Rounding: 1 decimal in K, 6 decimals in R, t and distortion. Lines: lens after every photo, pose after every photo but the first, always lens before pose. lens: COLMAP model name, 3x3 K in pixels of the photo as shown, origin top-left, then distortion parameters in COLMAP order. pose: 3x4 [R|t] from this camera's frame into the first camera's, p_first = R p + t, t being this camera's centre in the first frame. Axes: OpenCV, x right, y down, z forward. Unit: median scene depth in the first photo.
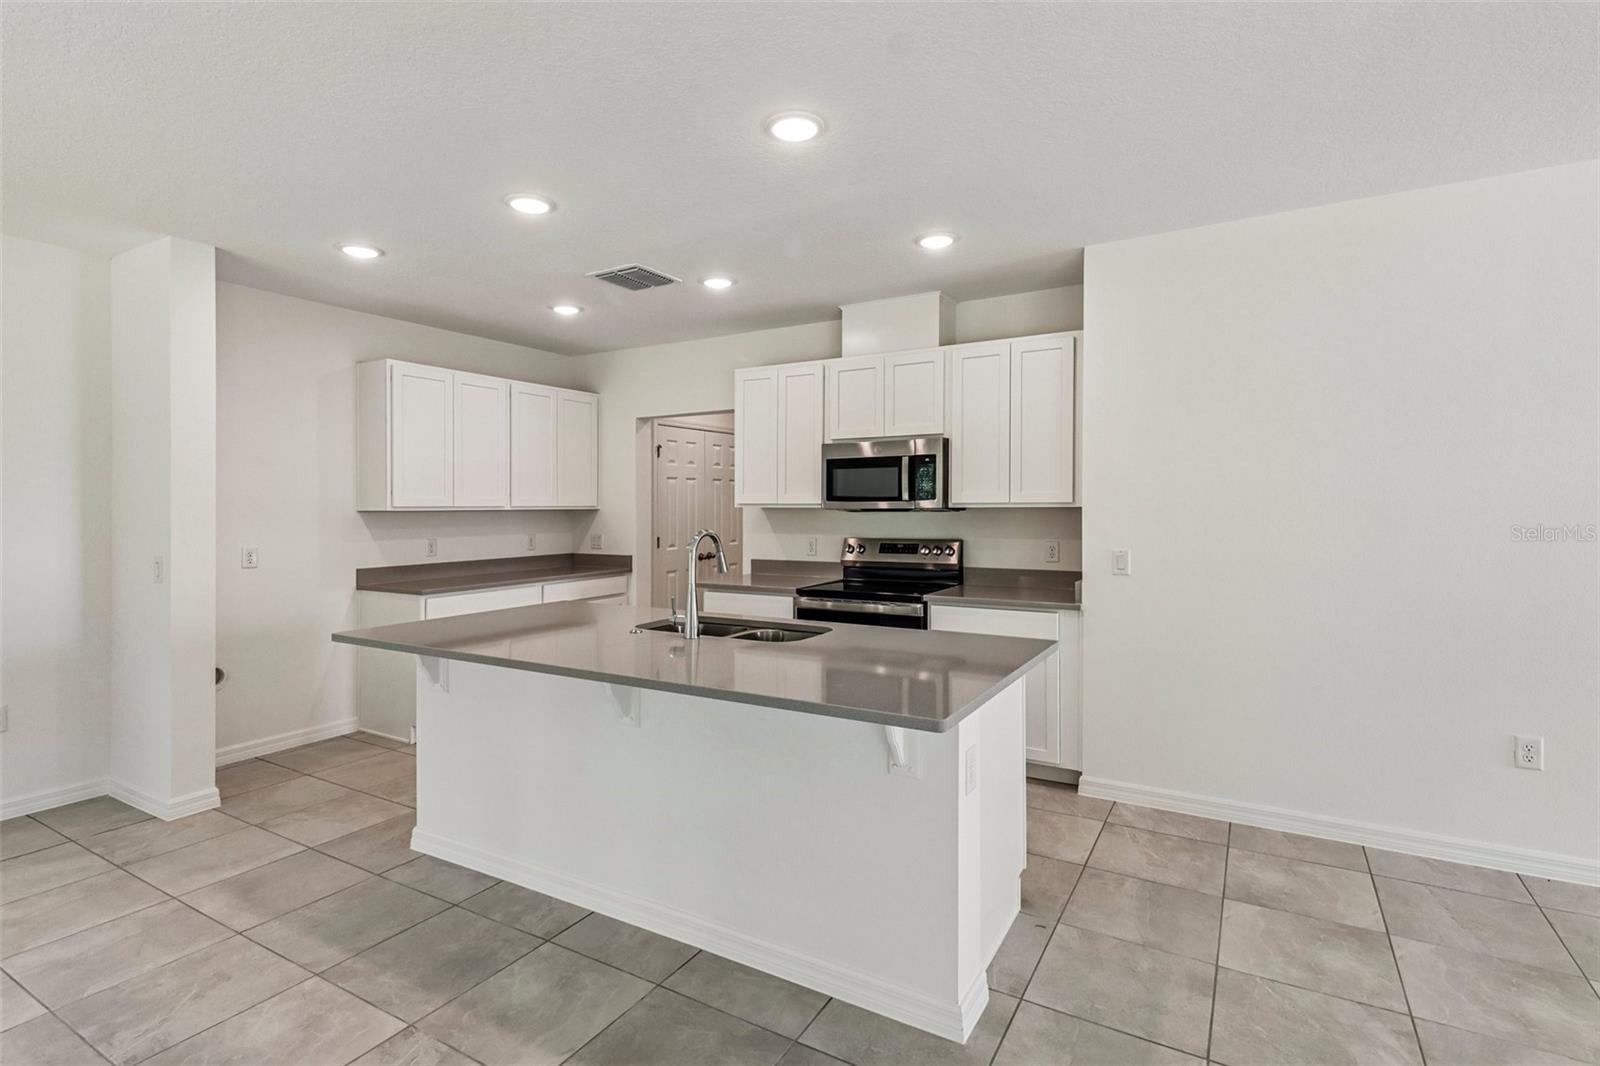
lens RADIAL K [[744.4, 0, 780.7], [0, 744.4, 497.8], [0, 0, 1]] dist [0.028214, -0.011880]
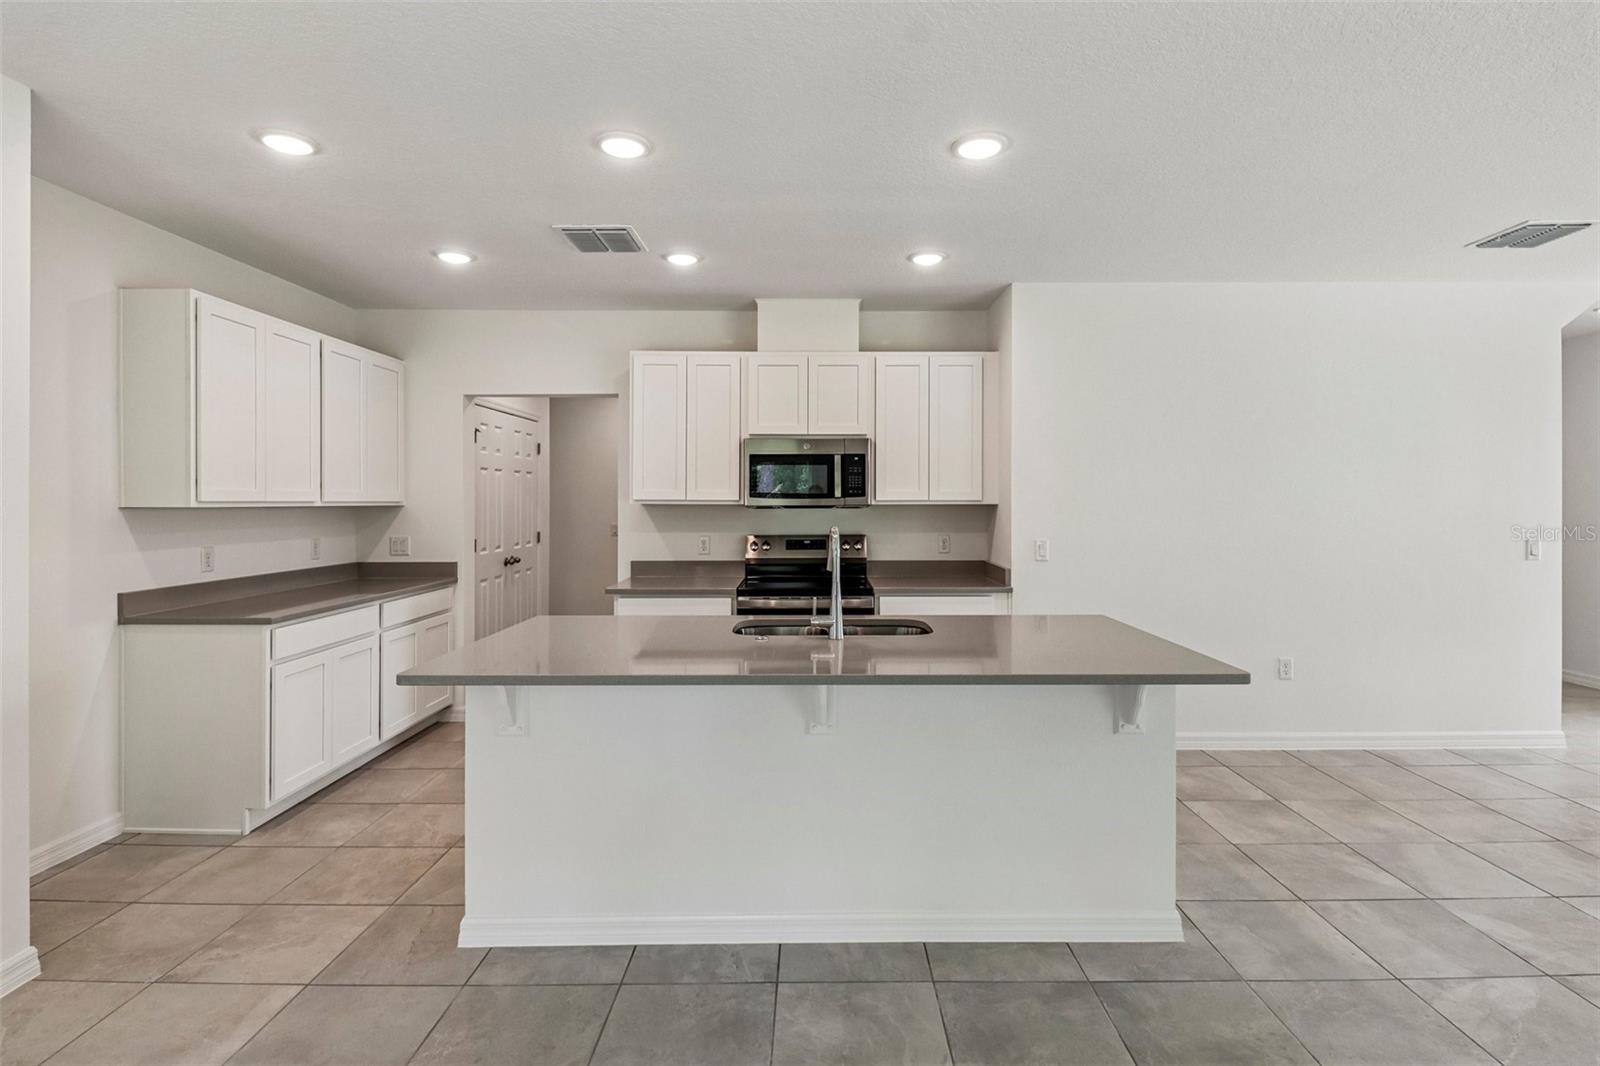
lens RADIAL K [[789.6, 0, 762.6], [0, 789.6, 493.3], [0, 0, 1]] dist [0.012162, -0.013804]
pose [[0.865165, 0.009089, 0.501405, -0.472716], [-0.009012, 0.999956, -0.002577, 0.001366], [-0.501407, -0.002289, 0.865209, 0.107568]]
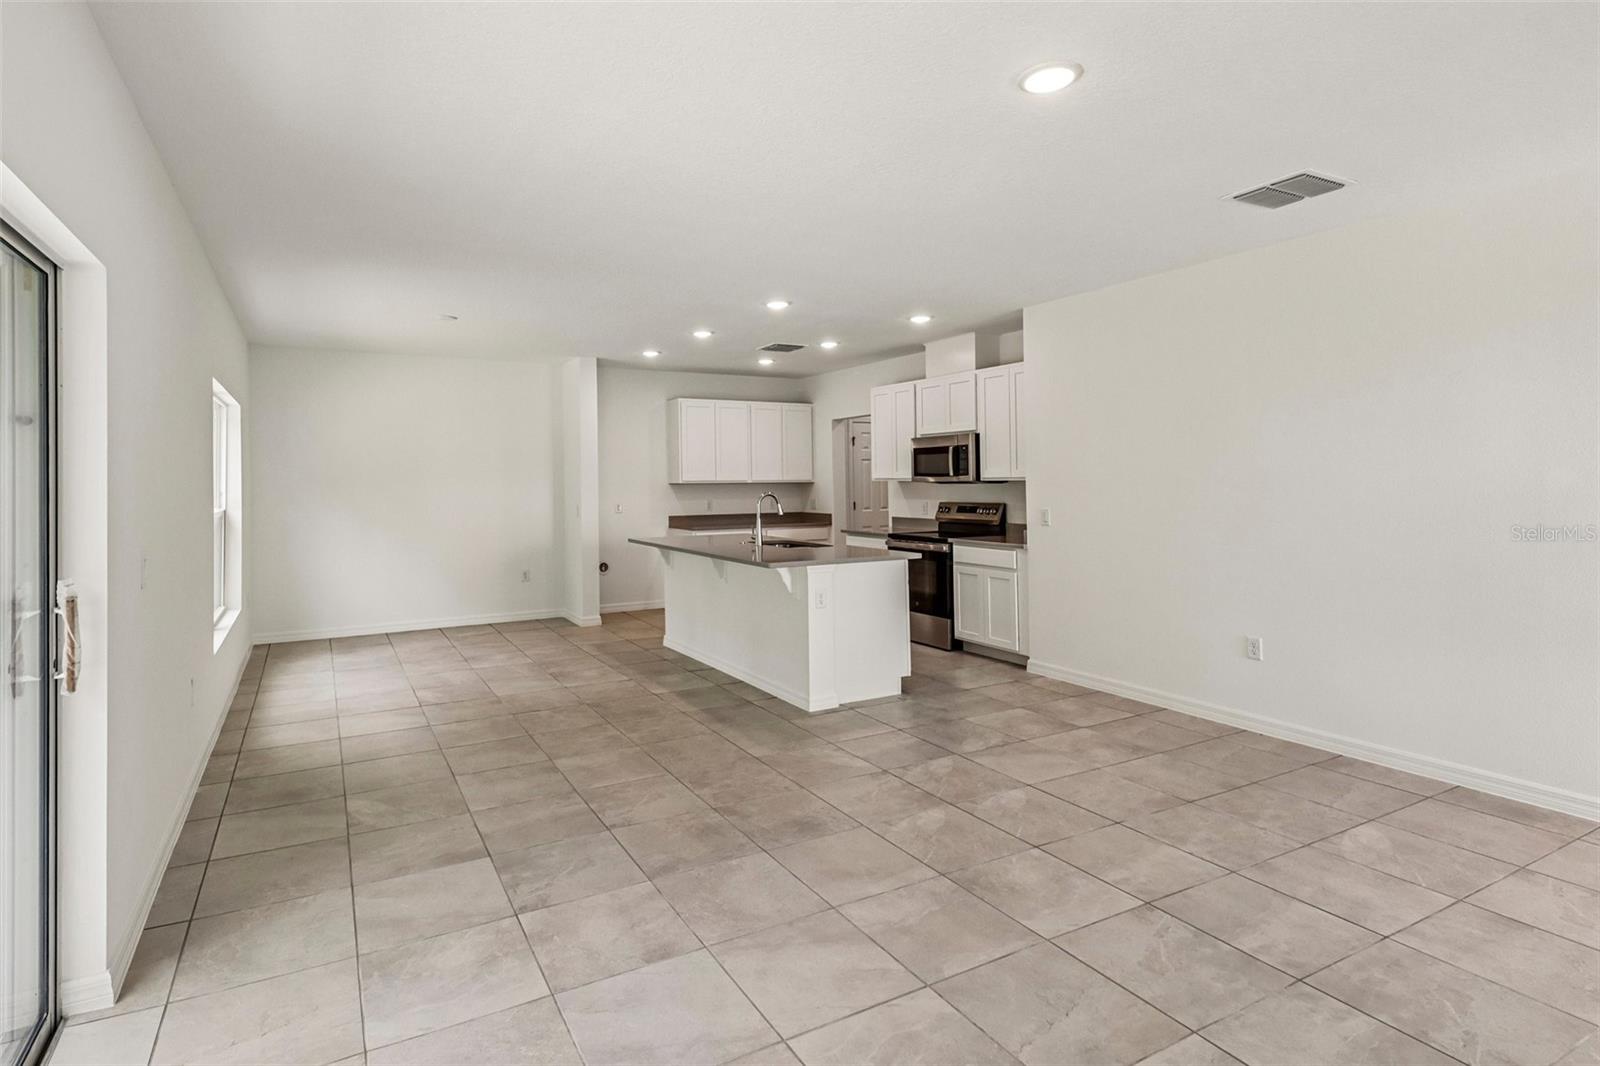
lens RADIAL K [[787.4, 0, 728.1], [0, 787.4, 465.2], [0, 0, 1]] dist [0.036928, -0.014867]
pose [[0.842060, -0.013164, -0.539223, 0.640698], [0.010684, 0.999913, -0.007726, -0.010832], [0.539277, 0.000745, 0.842128, -0.564600]]
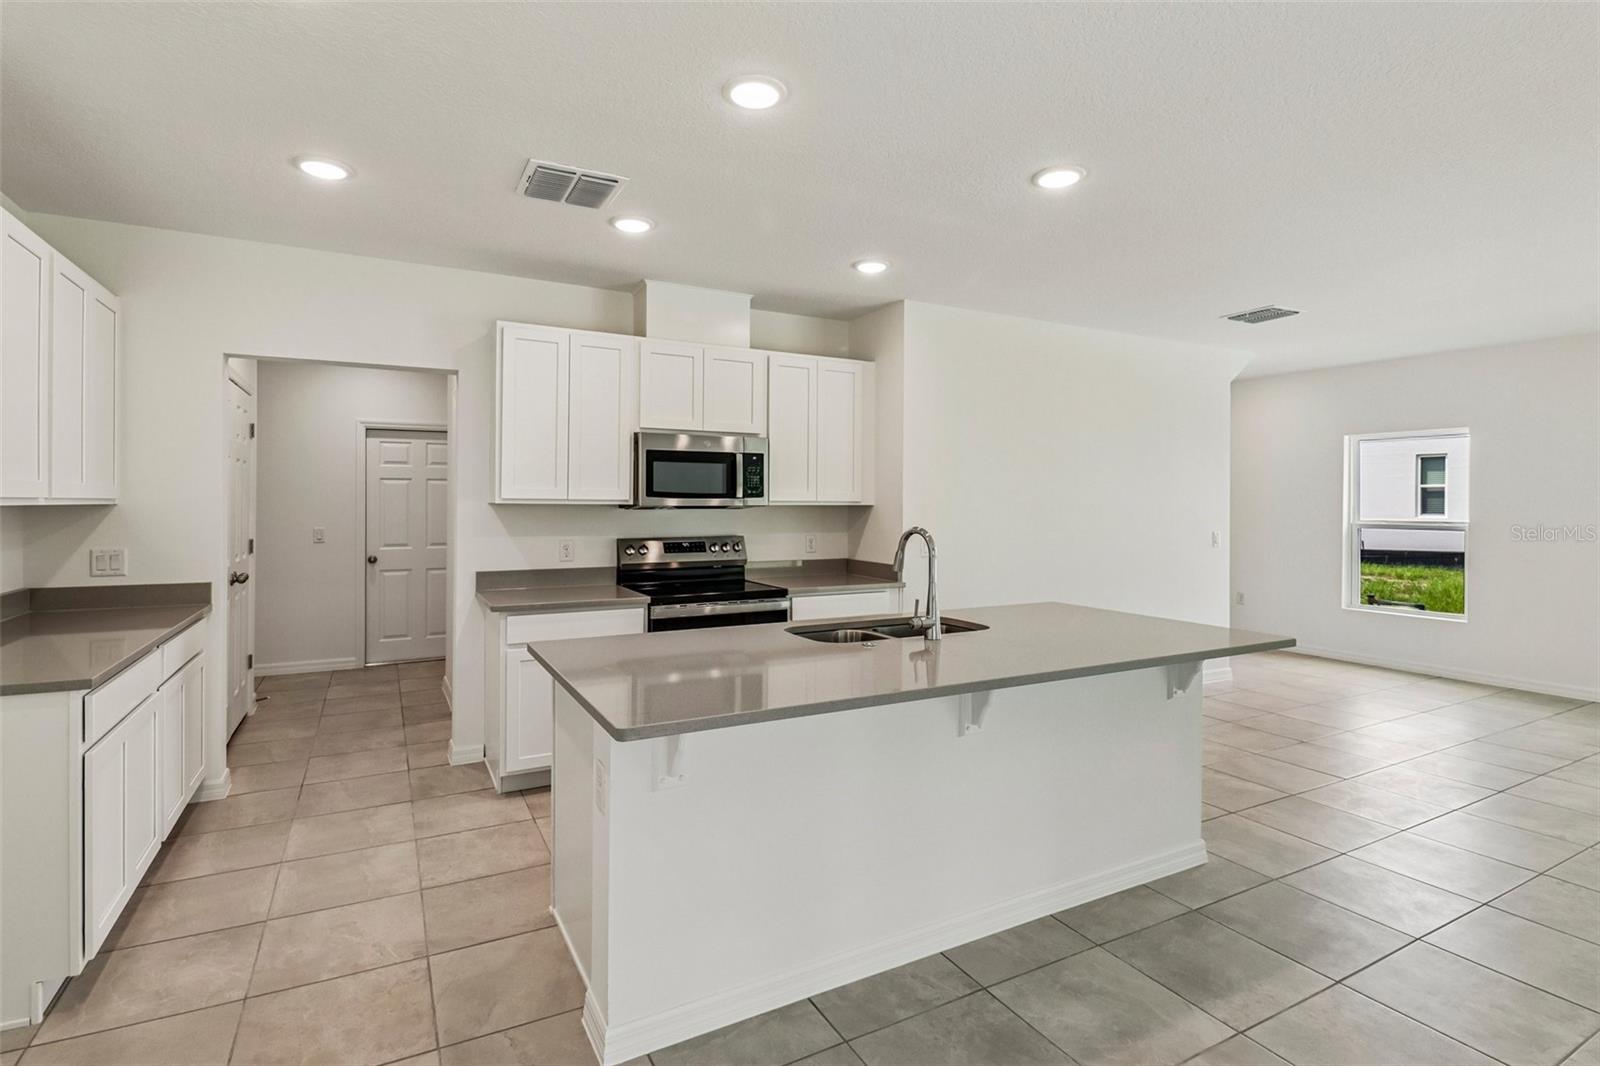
lens RADIAL K [[800.3, 0, 733.8], [0, 800.3, 502.9], [0, 0, 1]] dist [0.001589, -0.000823]
pose [[0.521681, 0.007564, 0.853107, -0.748052], [-0.015472, 0.999880, 0.000596, 0.009584], [-0.853000, -0.013511, 0.521736, 0.446234]]
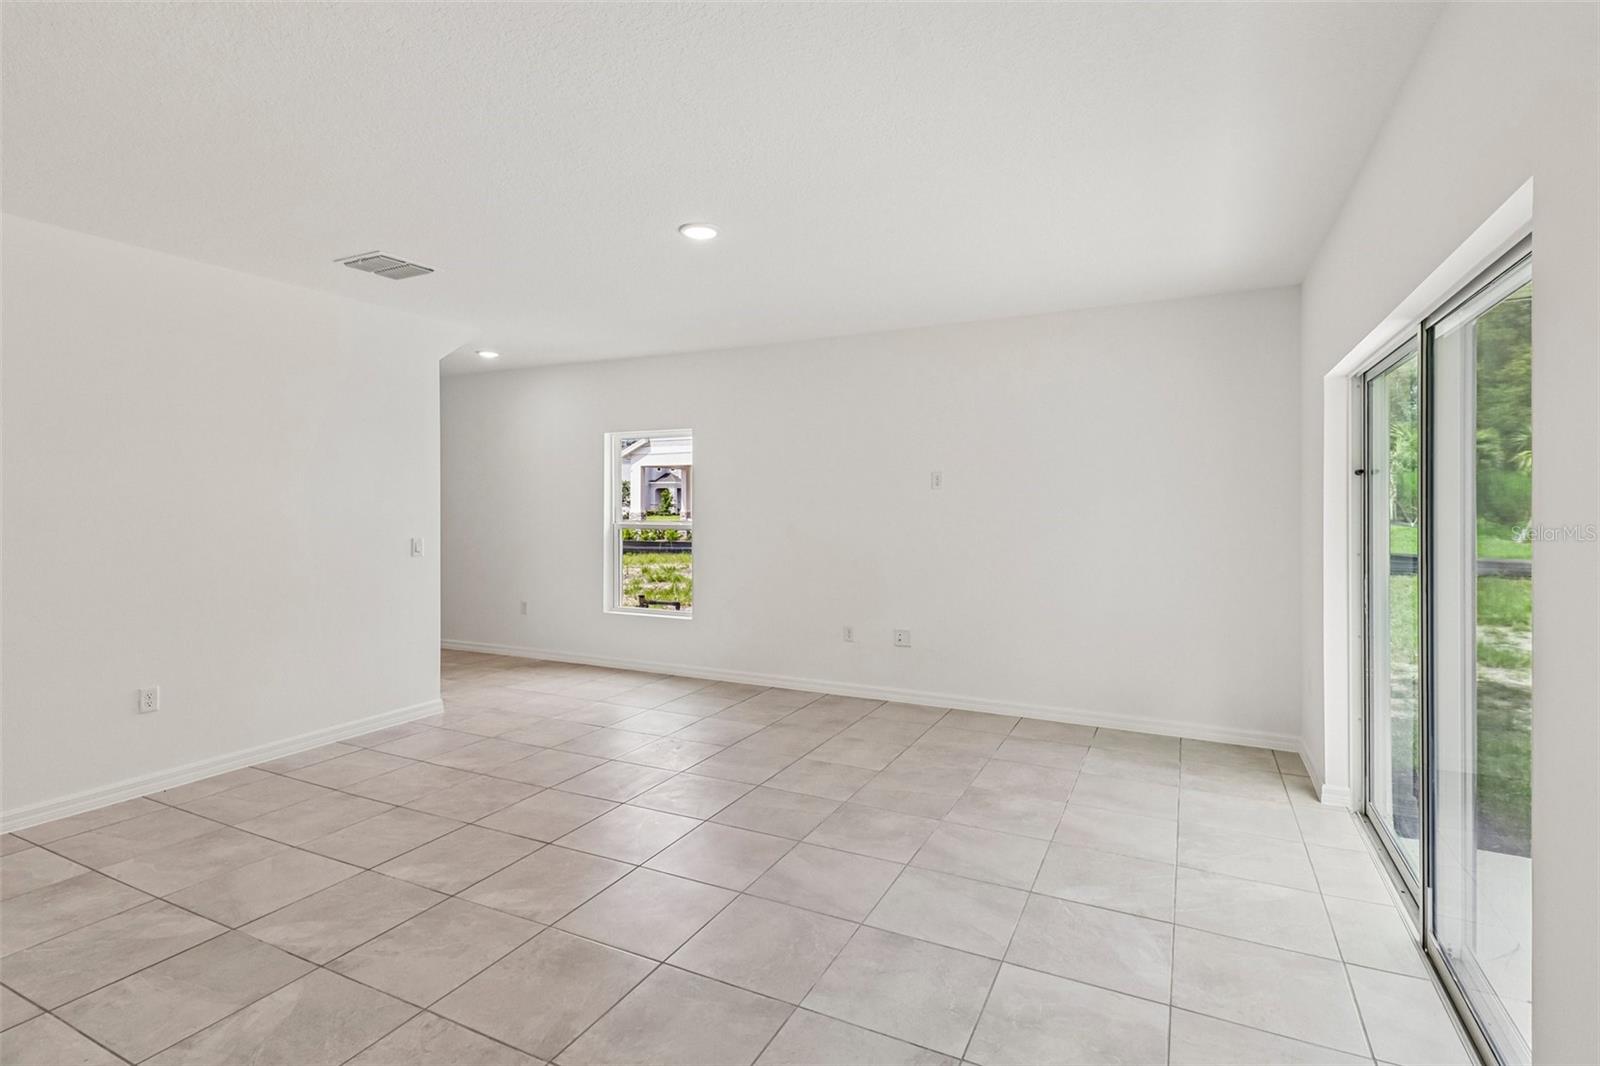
lens RADIAL K [[787.9, 0, 823.1], [0, 787.9, 505.0], [0, 0, 1]] dist [0.079356, -0.029928]
pose [[-0.094943, 0.009015, 0.995442, -0.328905], [-0.015456, 0.999825, -0.010529, 0.008056], [-0.995363, -0.016385, -0.094787, 0.011429]]
